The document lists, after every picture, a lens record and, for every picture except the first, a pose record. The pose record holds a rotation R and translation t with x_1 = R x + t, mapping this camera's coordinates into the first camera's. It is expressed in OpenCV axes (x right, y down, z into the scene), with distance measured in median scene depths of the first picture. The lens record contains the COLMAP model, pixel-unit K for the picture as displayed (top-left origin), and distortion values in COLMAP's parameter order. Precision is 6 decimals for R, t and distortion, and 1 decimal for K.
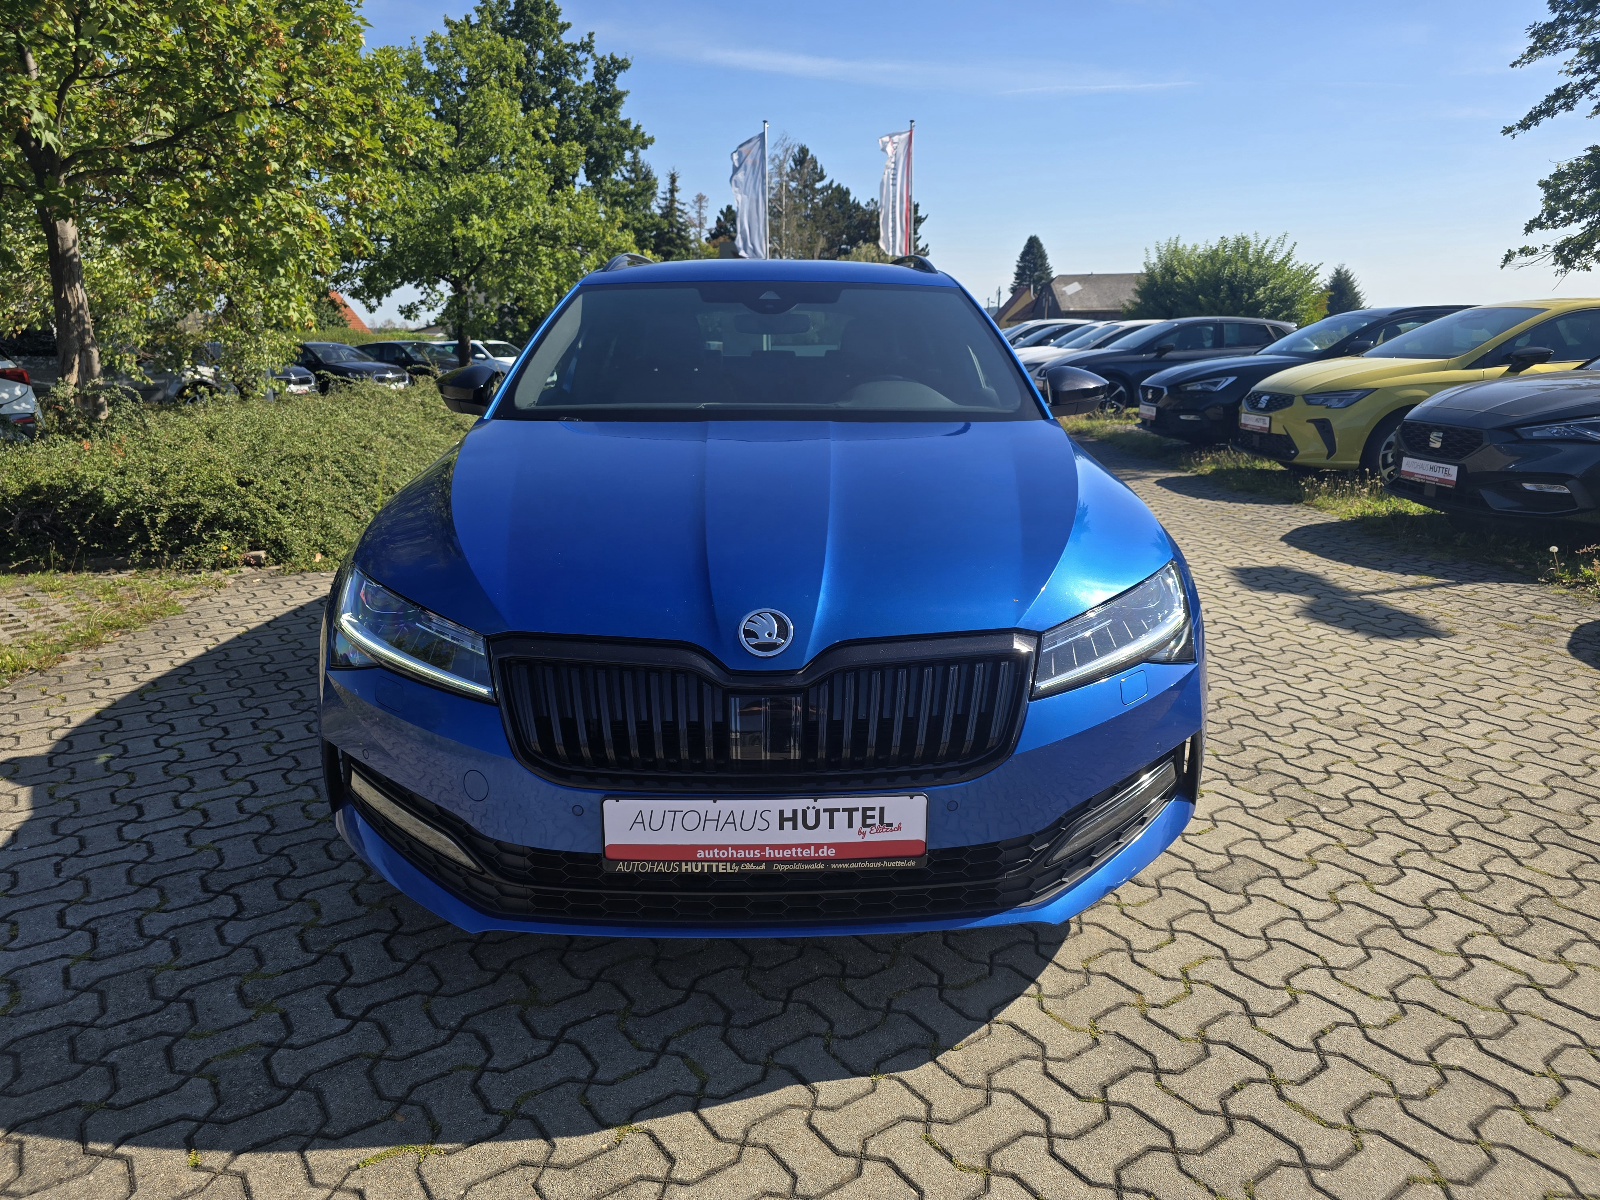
lens RADIAL K [[1082.8, 0, 805.0], [0, 1082.8, 605.5], [0, 0, 1]] dist [0.051269, -0.049488]
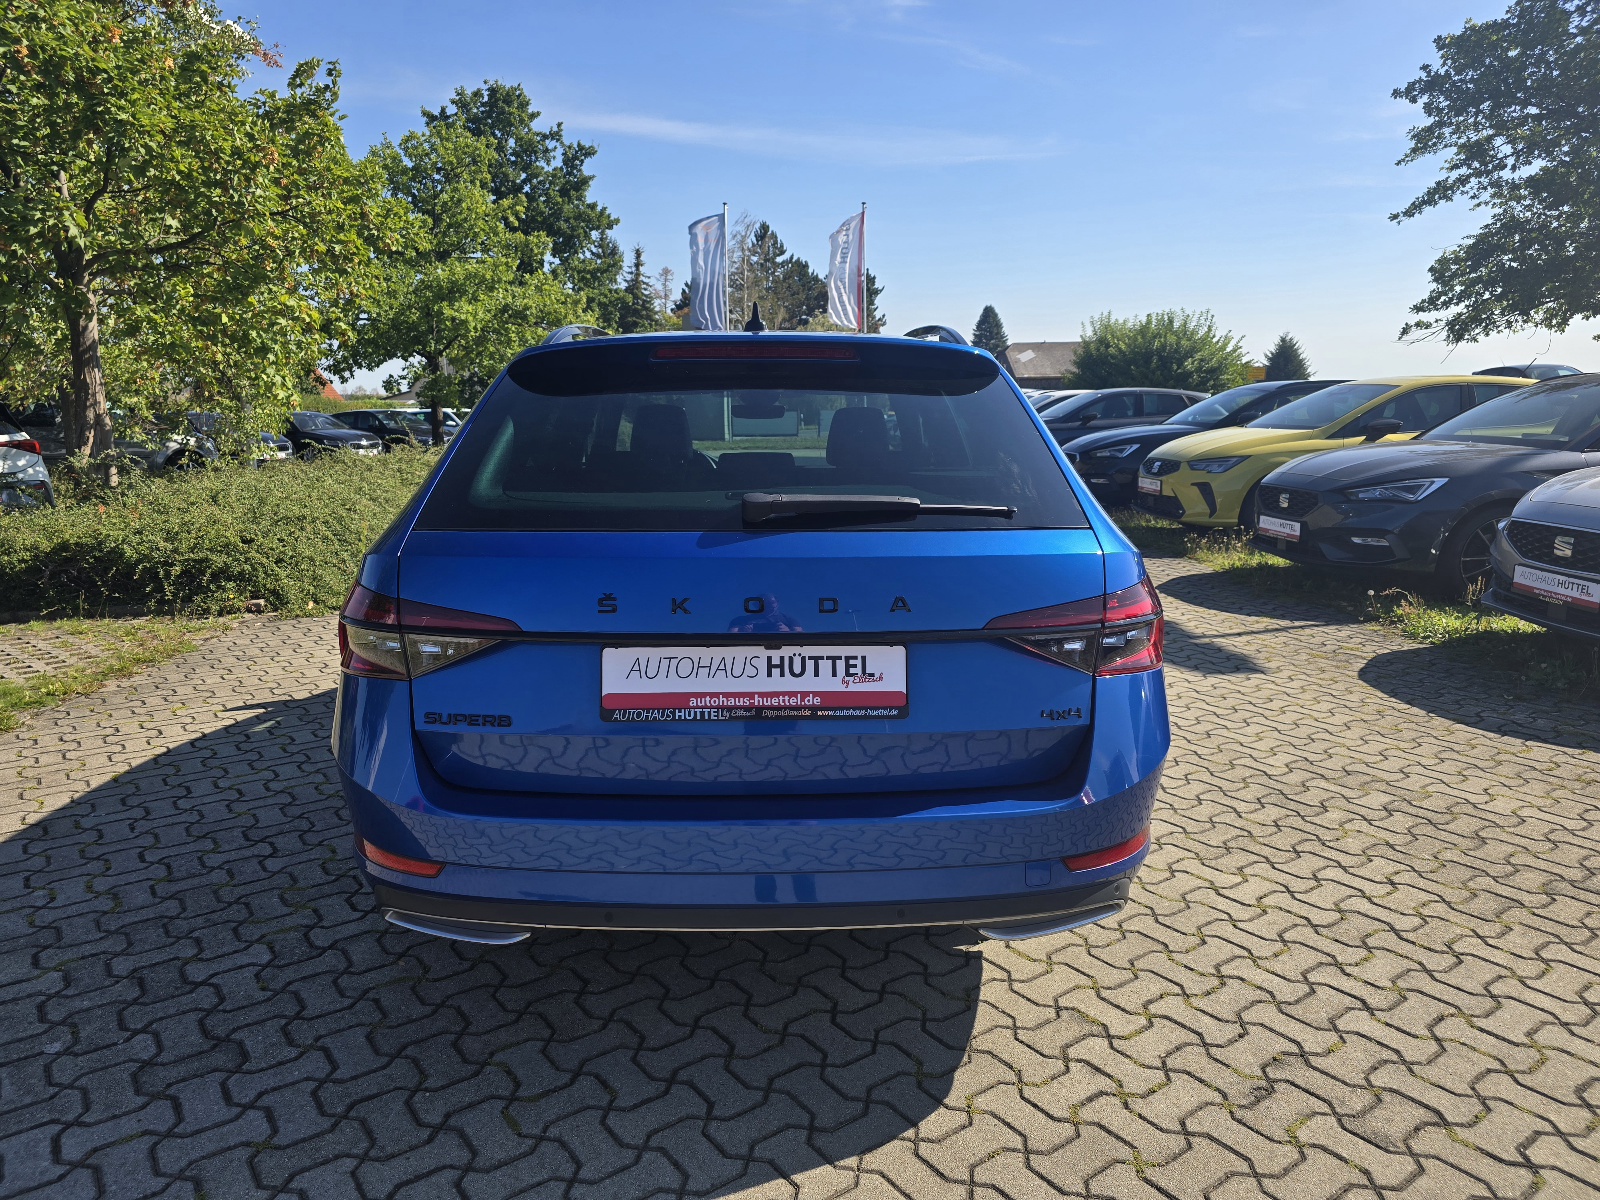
lens RADIAL K [[1079.7, 0, 780.1], [0, 1079.7, 601.9], [0, 0, 1]] dist [0.050541, -0.051044]
pose [[0.999956, -0.003746, 0.008609, 0.016583], [0.004252, 0.998223, -0.059442, 0.010192], [-0.008371, 0.059476, 0.998195, -0.064560]]
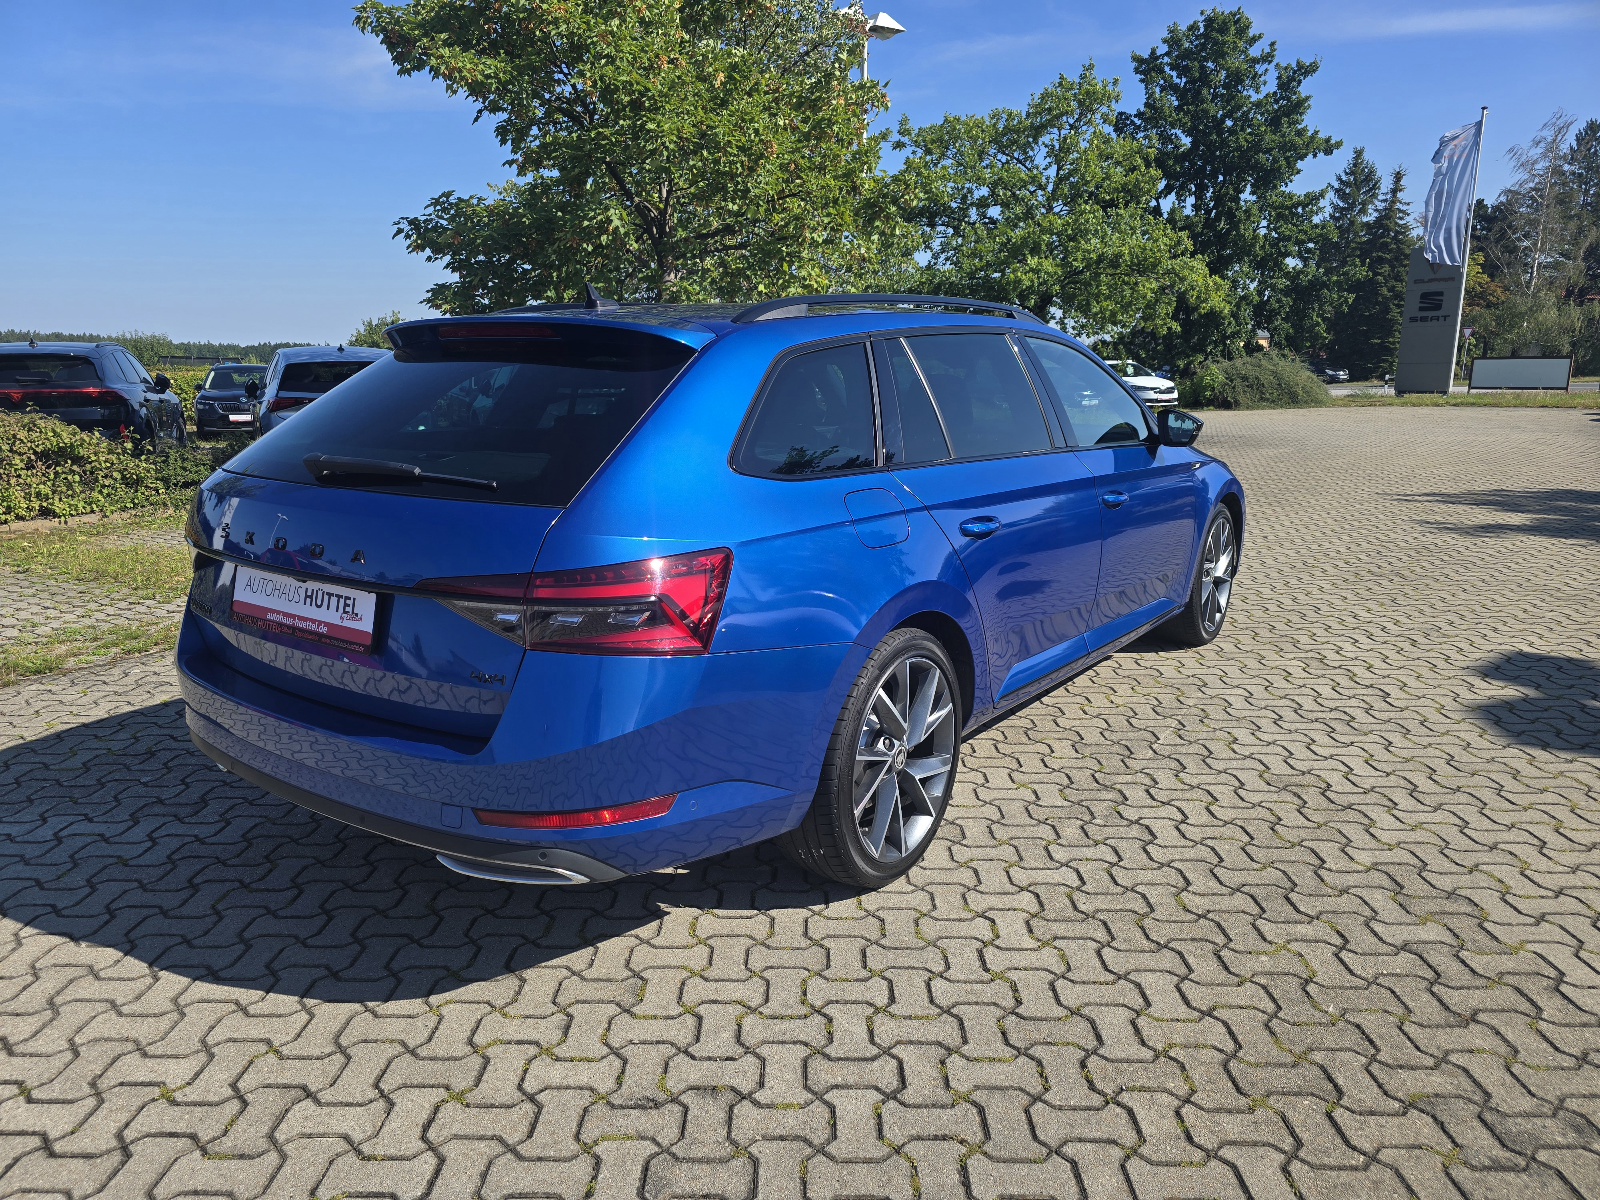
lens RADIAL K [[1079.7, 0, 780.1], [0, 1079.7, 601.9], [0, 0, 1]] dist [0.050541, -0.051044]
pose [[0.800552, 0.129383, -0.585130, 0.182316], [-0.138867, 0.989890, 0.028890, -0.004727], [0.582952, 0.058127, 0.810425, -0.020453]]
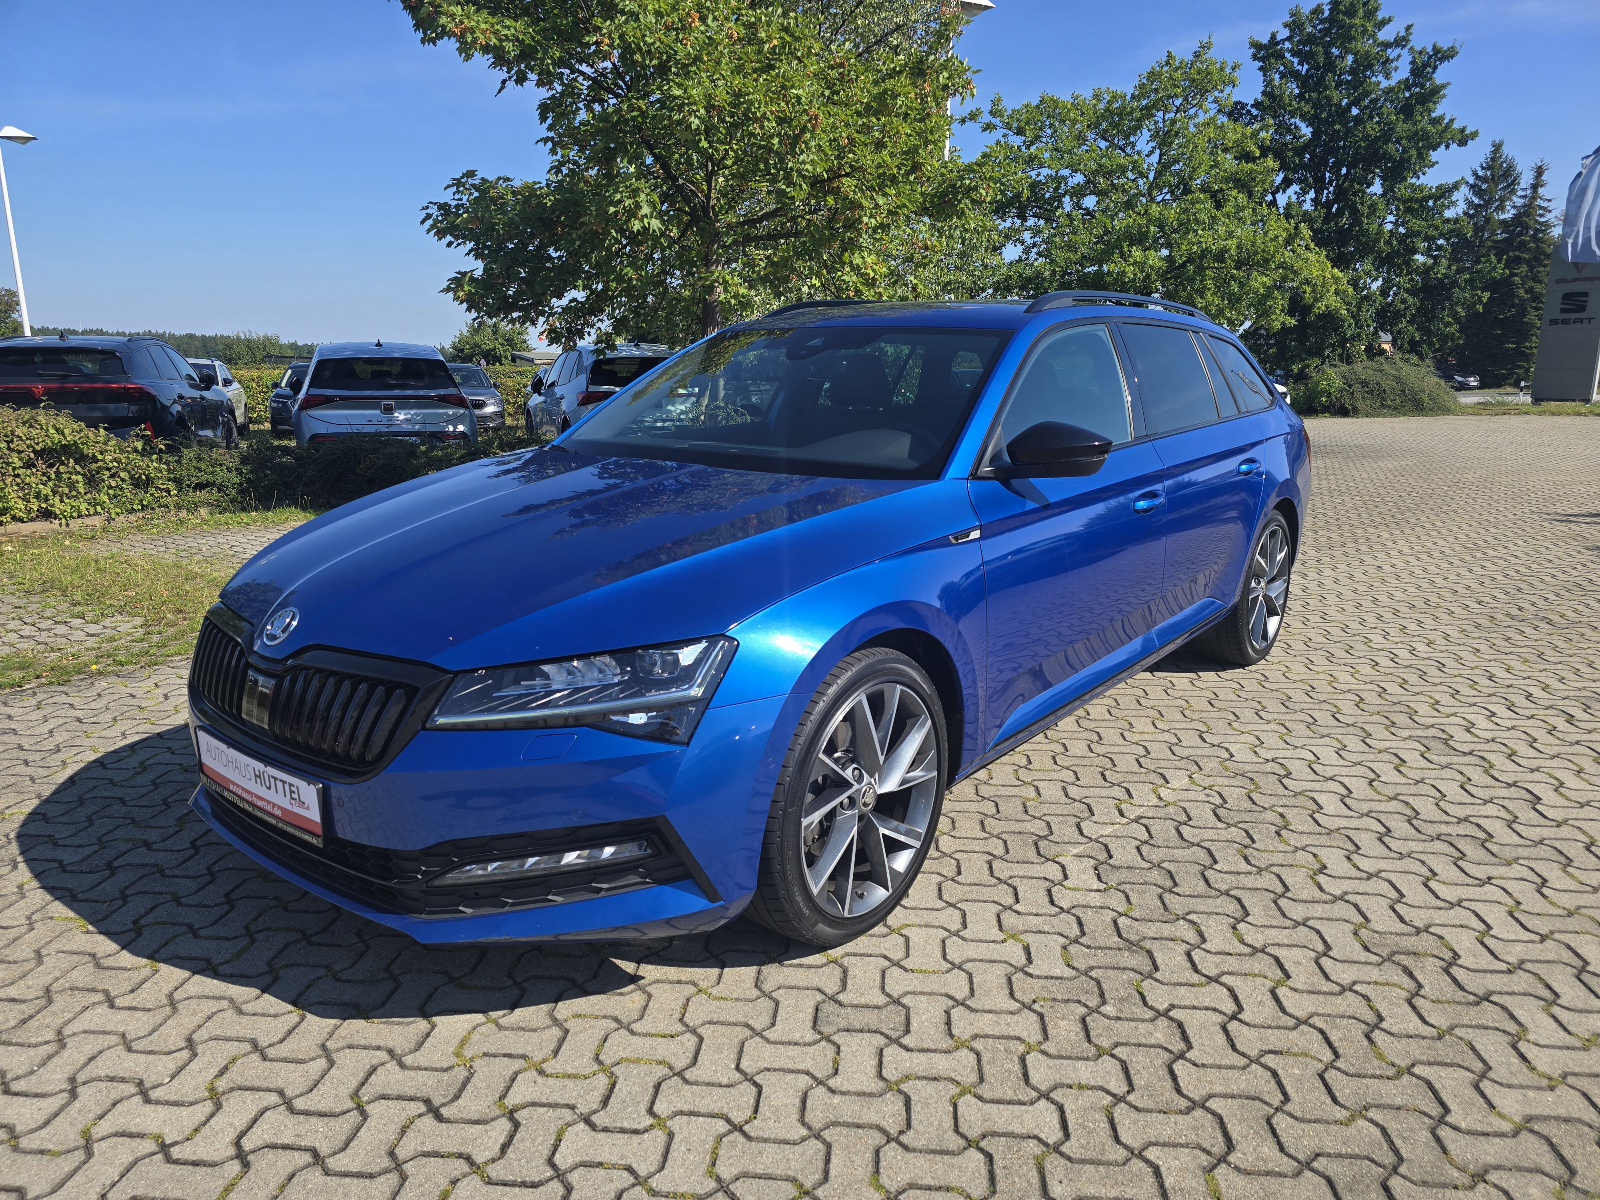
lens RADIAL K [[1075.5, 0, 808.2], [0, 1075.5, 611.6], [0, 0, 1]] dist [0.043136, -0.033812]
pose [[0.756135, 0.149772, -0.637047, 0.165929], [-0.157379, 0.986506, 0.045133, -0.019650], [0.635210, 0.066131, 0.769503, 0.057721]]
